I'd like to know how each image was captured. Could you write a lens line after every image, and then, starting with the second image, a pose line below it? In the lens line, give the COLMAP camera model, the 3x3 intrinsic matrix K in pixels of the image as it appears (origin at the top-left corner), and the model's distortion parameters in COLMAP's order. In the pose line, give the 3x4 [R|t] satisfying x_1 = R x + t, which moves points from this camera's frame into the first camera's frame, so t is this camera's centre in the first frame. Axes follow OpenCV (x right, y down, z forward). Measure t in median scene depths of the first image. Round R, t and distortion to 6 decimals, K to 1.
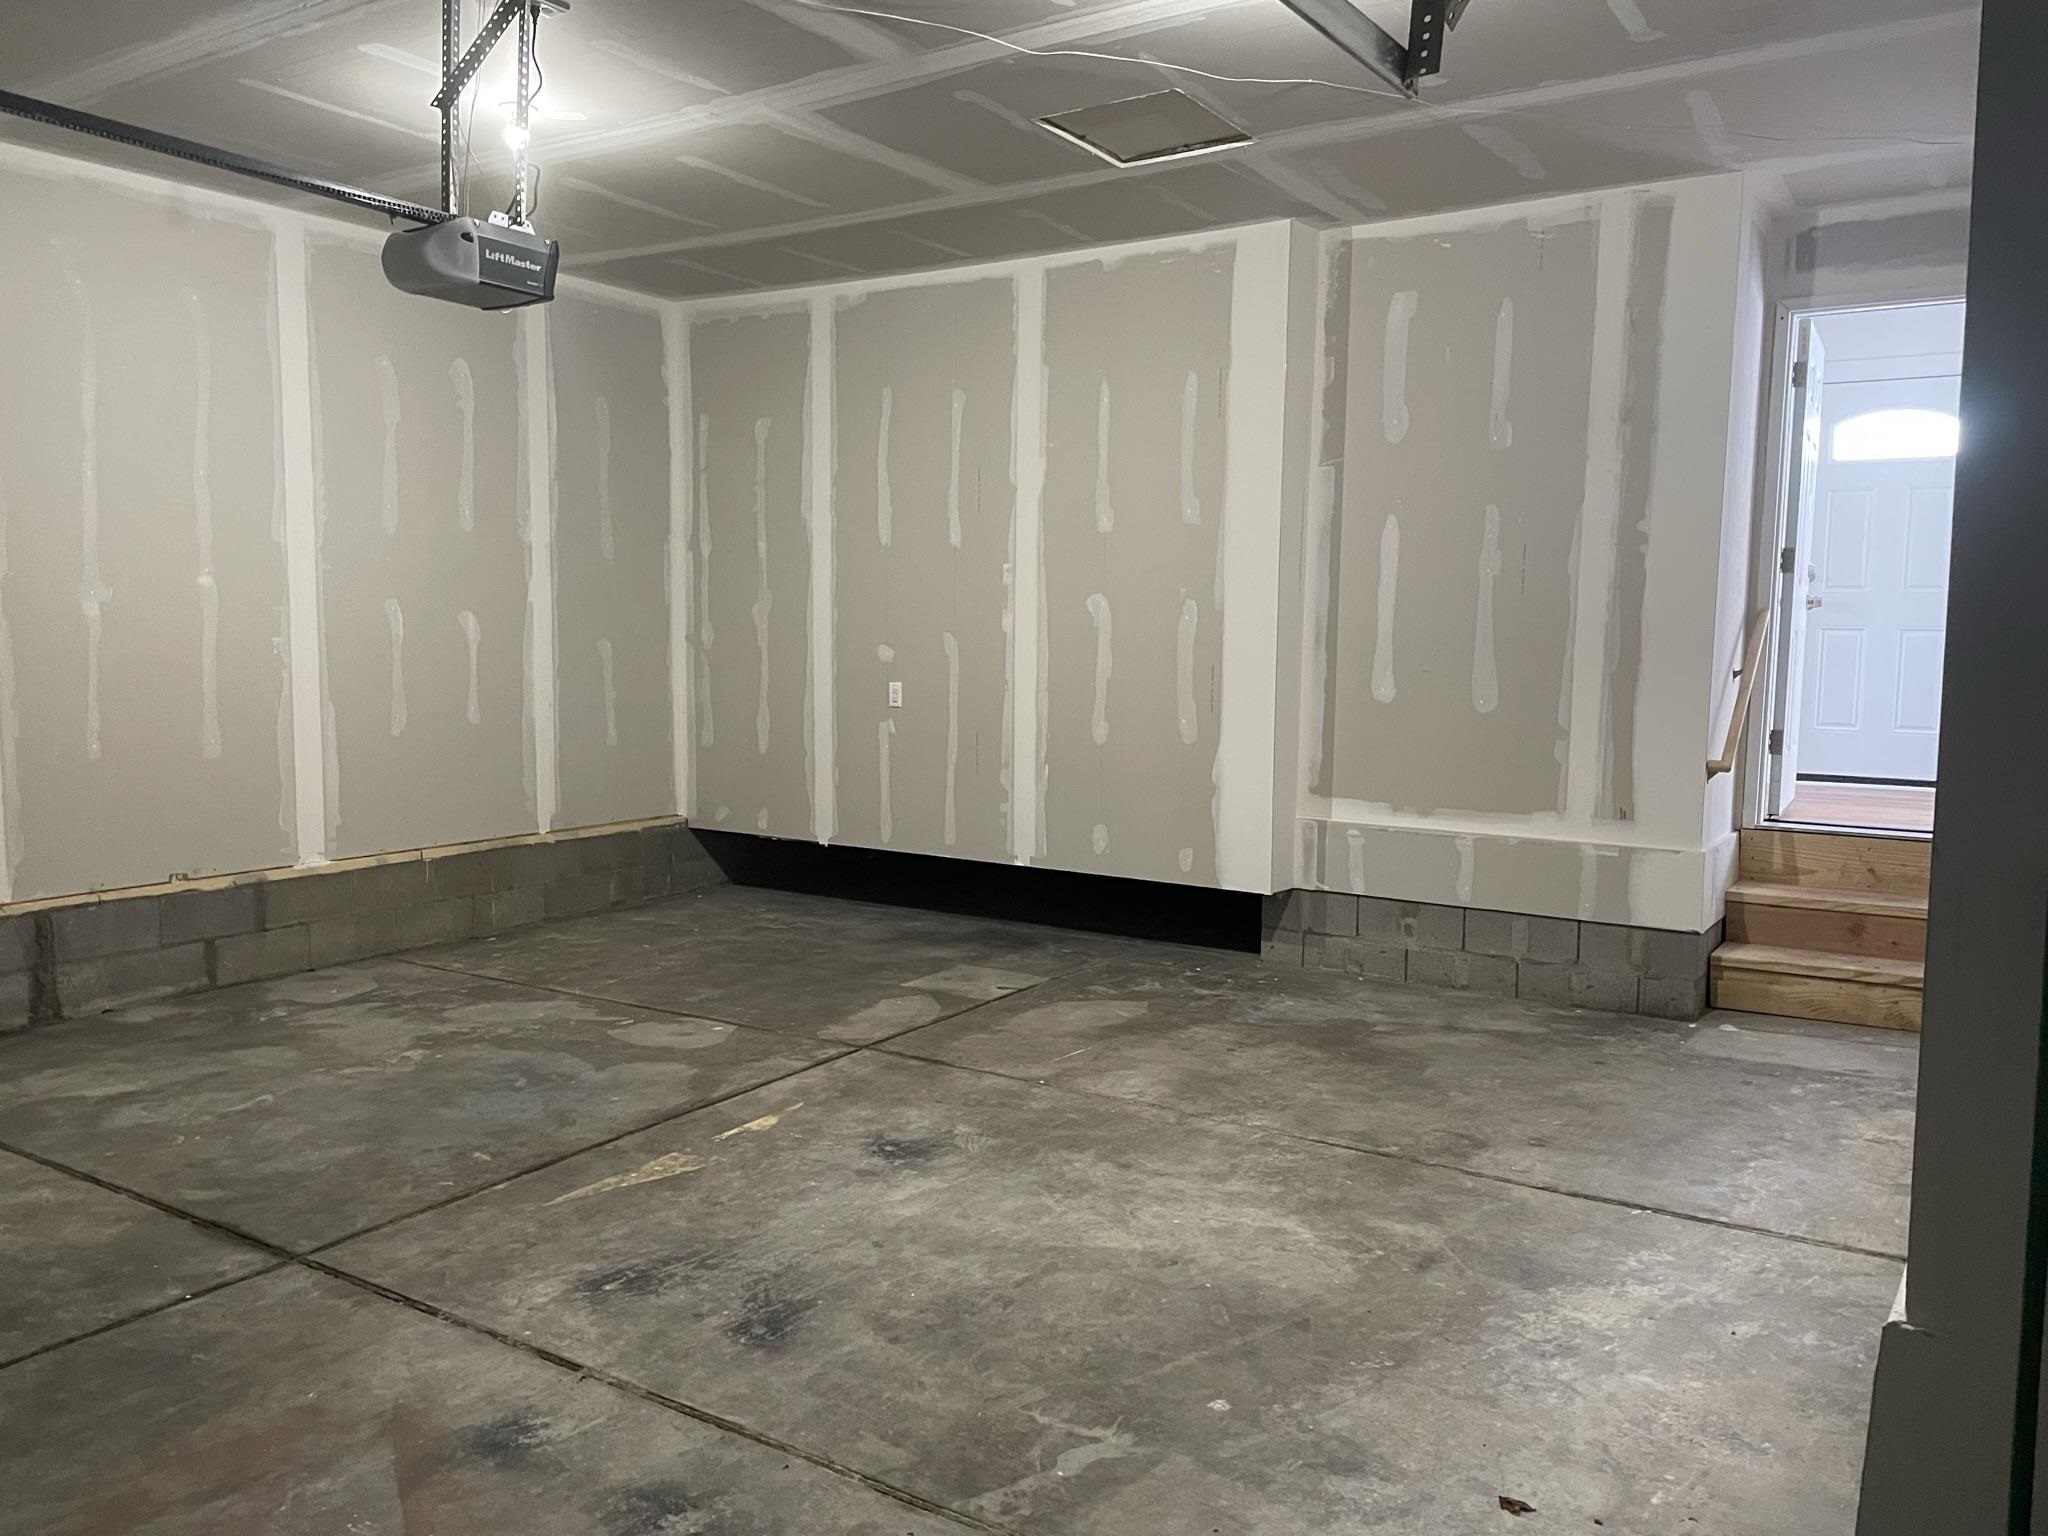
lens RADIAL K [[1558.6, 0, 1024.2], [0, 1558.6, 768.5], [0, 0, 1]] dist [-0.004120, -0.011145]
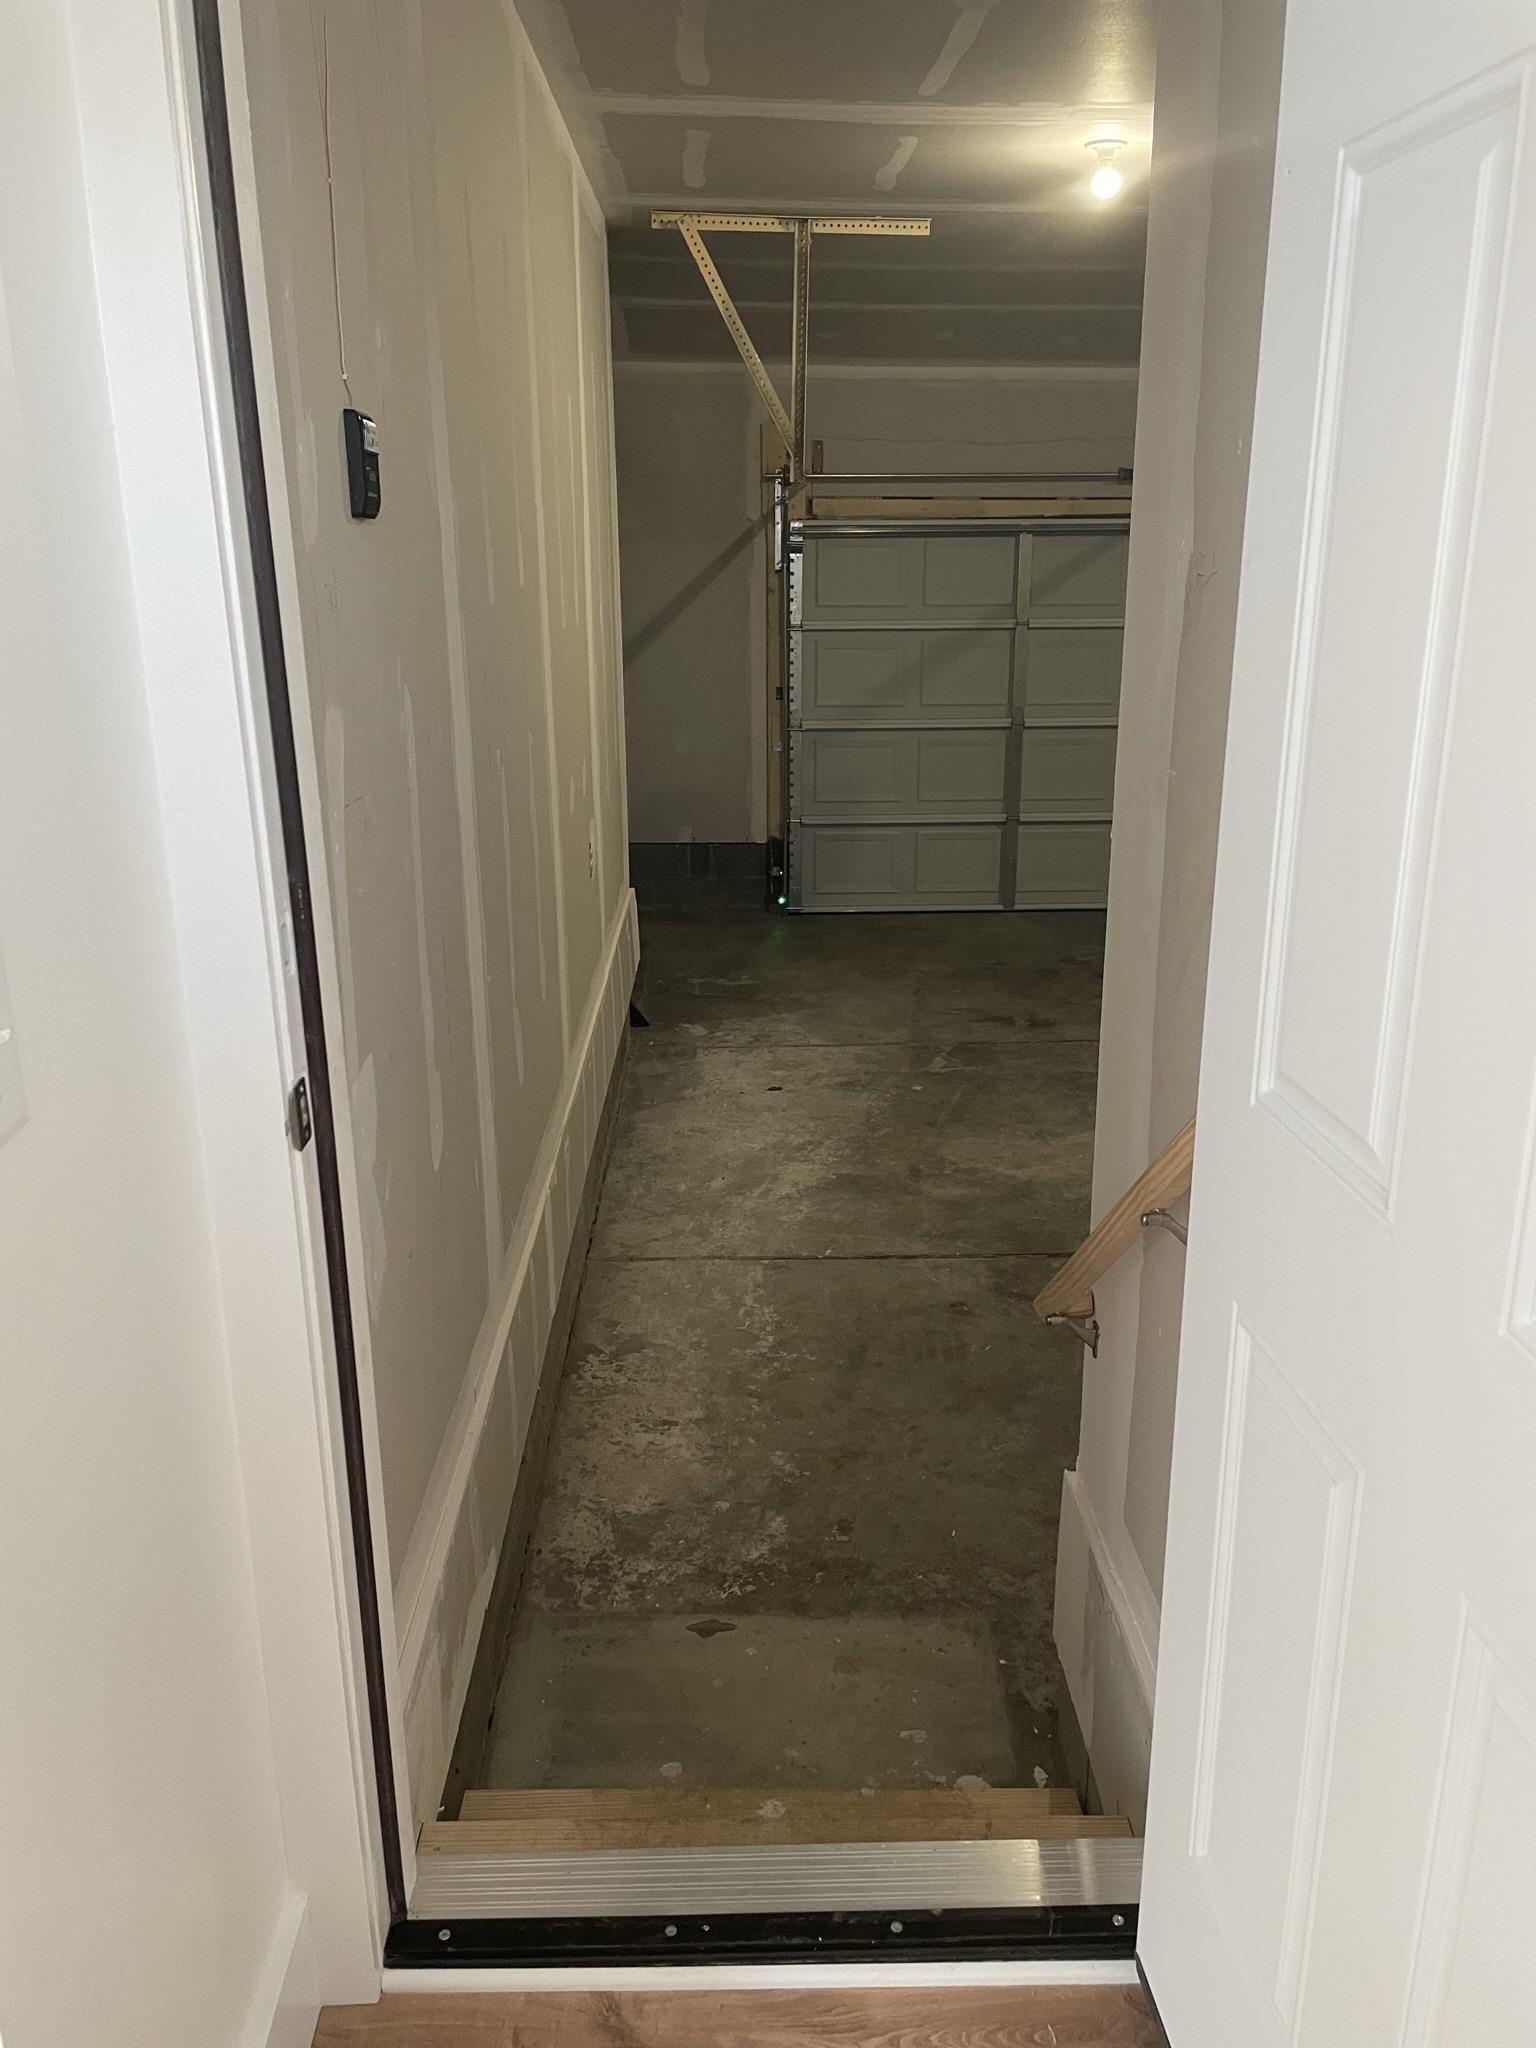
lens RADIAL K [[1558.6, 0, 769.3], [0, 1558.6, 1022.2], [0, 0, 1]] dist [-0.004120, -0.011145]
pose [[-0.819615, 0.166750, -0.548111, 1.185964], [-0.061896, 0.925334, 0.374067, -0.366812], [0.569561, 0.340517, -0.748096, 2.026963]]
